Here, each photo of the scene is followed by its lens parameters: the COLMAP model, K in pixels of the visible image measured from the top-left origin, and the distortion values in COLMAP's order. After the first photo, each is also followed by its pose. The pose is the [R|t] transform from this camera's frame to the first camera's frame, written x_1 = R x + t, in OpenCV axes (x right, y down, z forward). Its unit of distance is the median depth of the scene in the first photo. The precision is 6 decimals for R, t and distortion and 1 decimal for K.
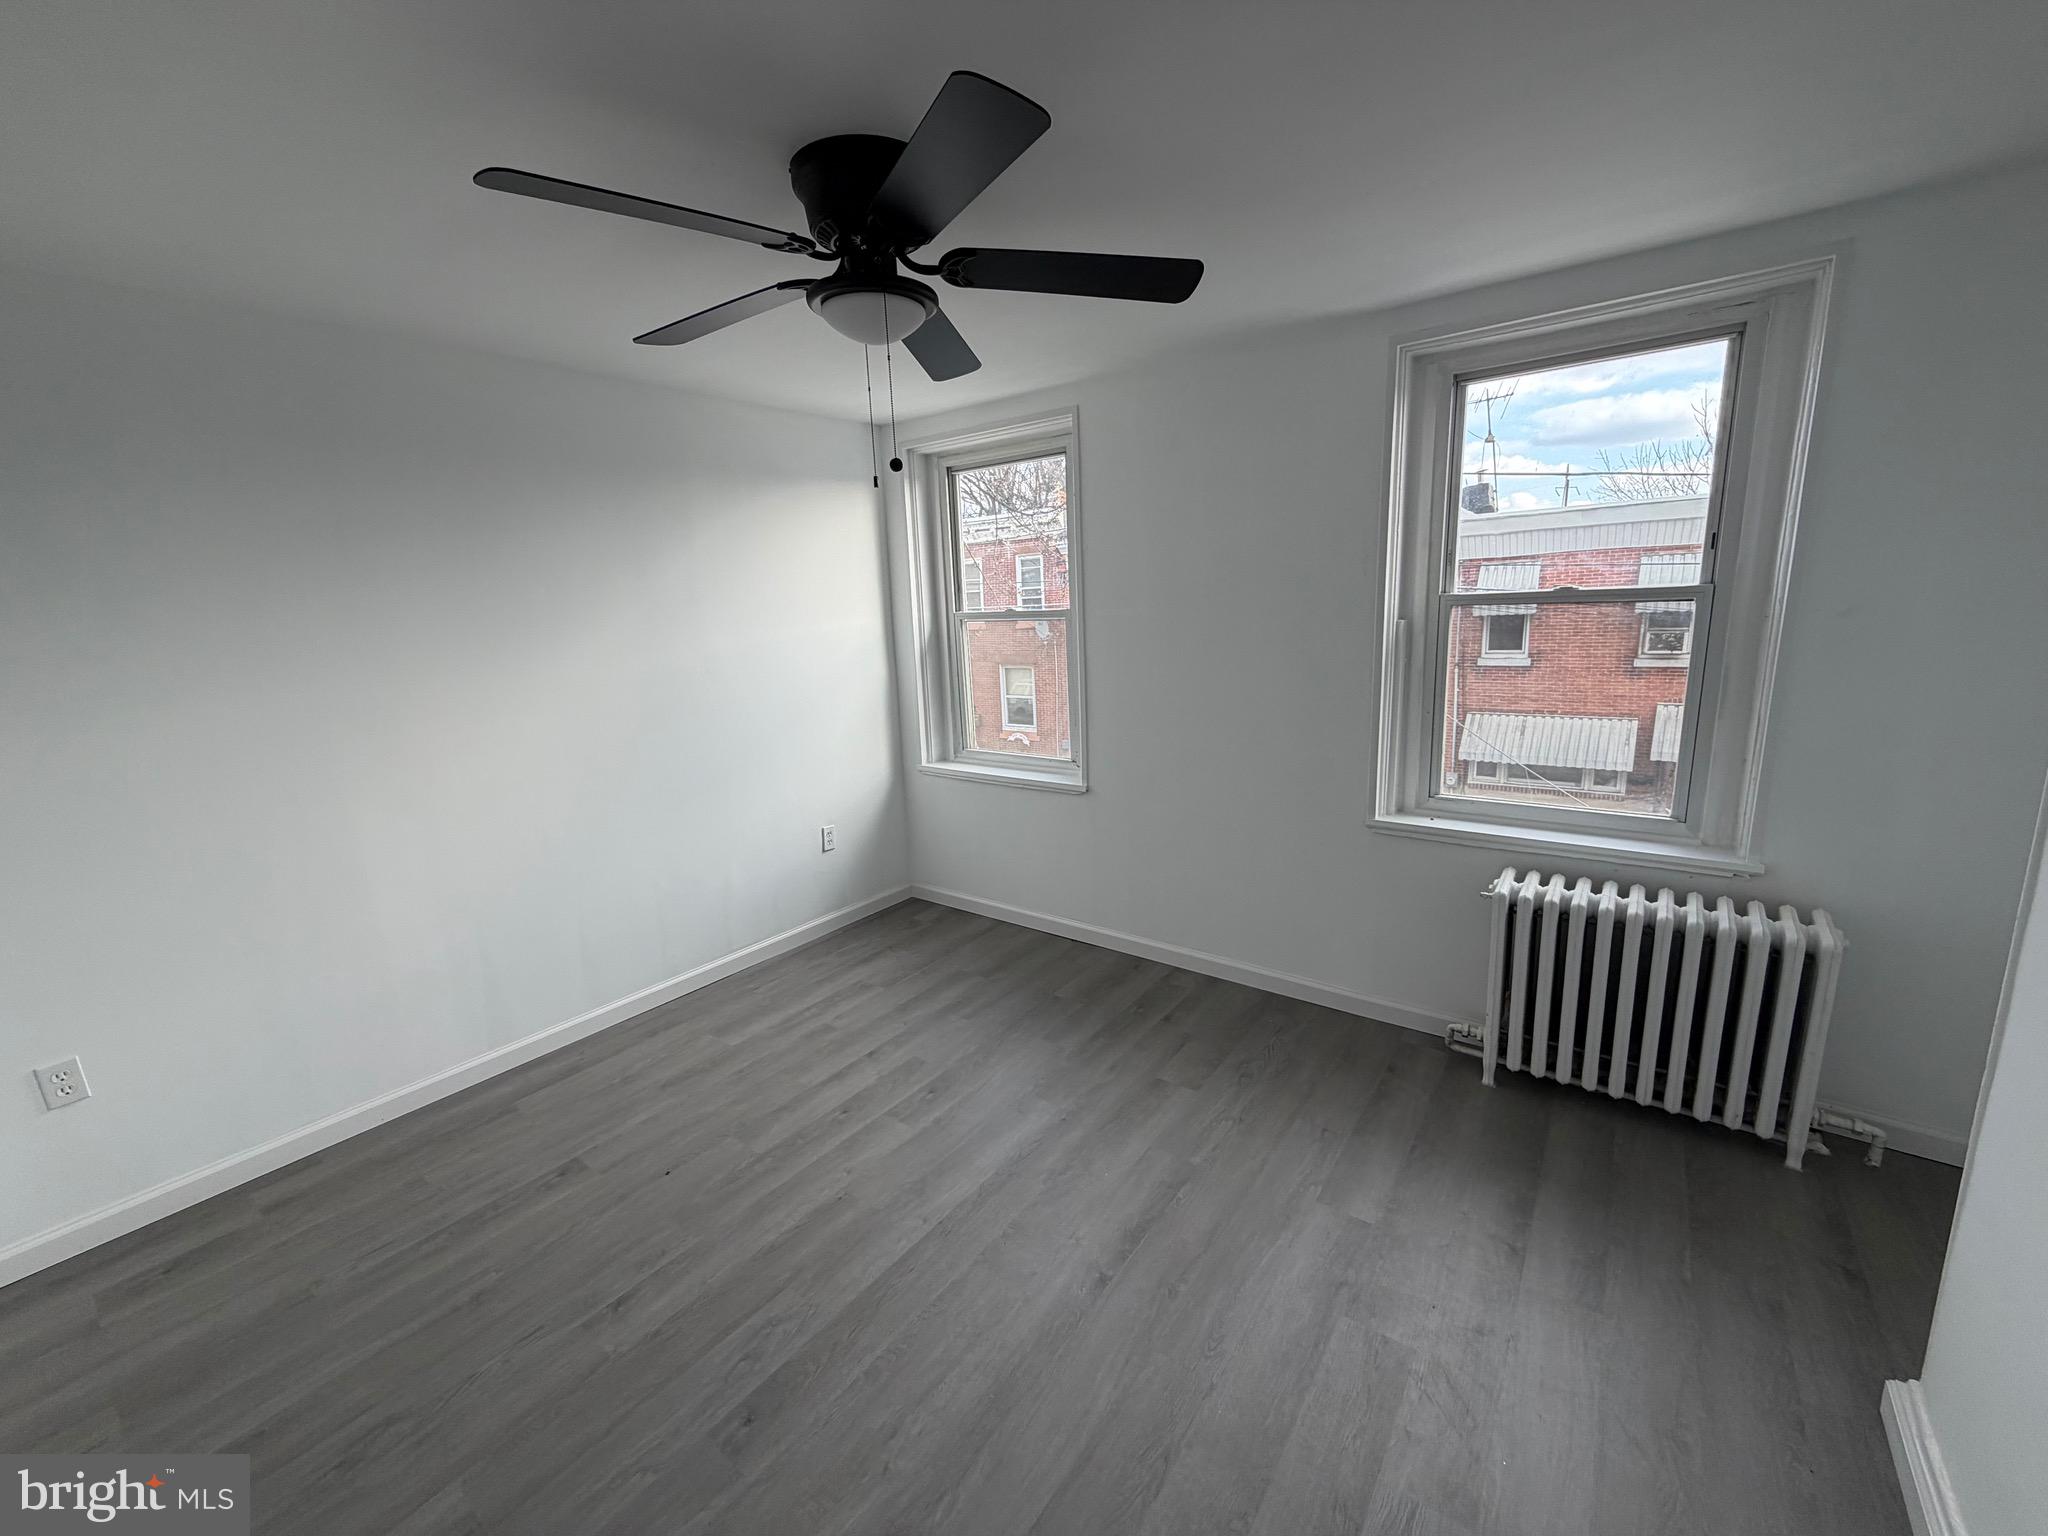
lens RADIAL K [[817.4, 0, 1017.7], [0, 817.4, 767.4], [0, 0, 1]] dist [0.001040, -0.000180]
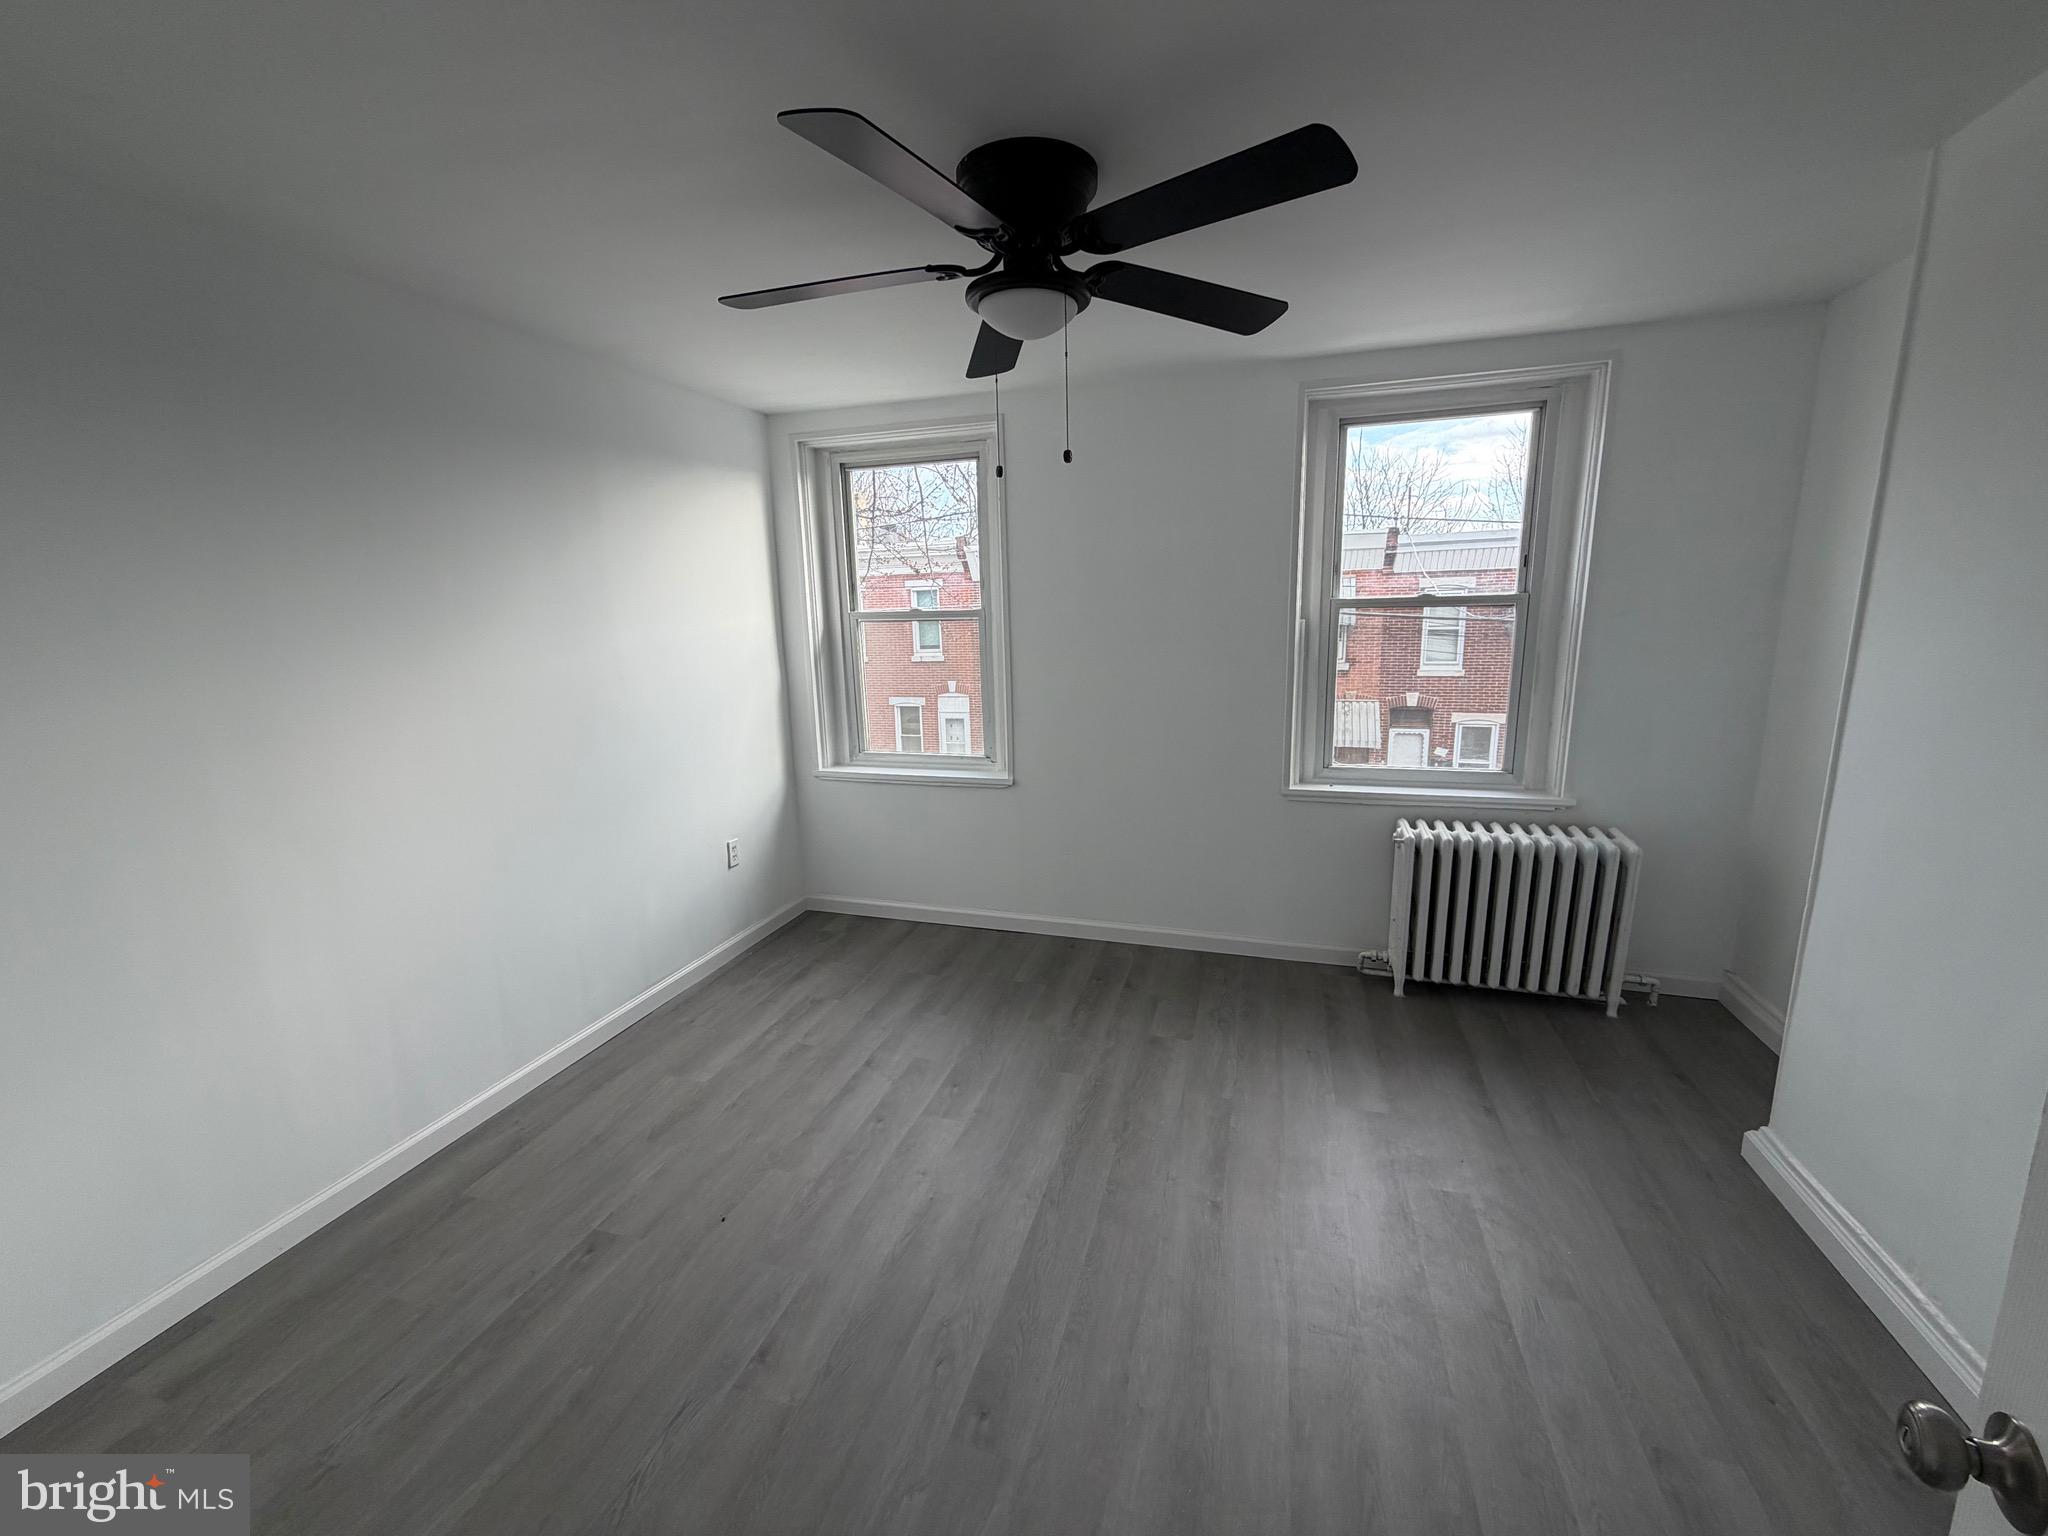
lens RADIAL K [[817.4, 0, 1022.1], [0, 817.4, 768.0], [0, 0, 1]] dist [0.001040, -0.000180]
pose [[0.939783, -0.050799, 0.337975, -0.350030], [0.055404, 0.998456, -0.003987, 0.018364], [-0.337251, 0.022472, 0.941147, 0.025454]]
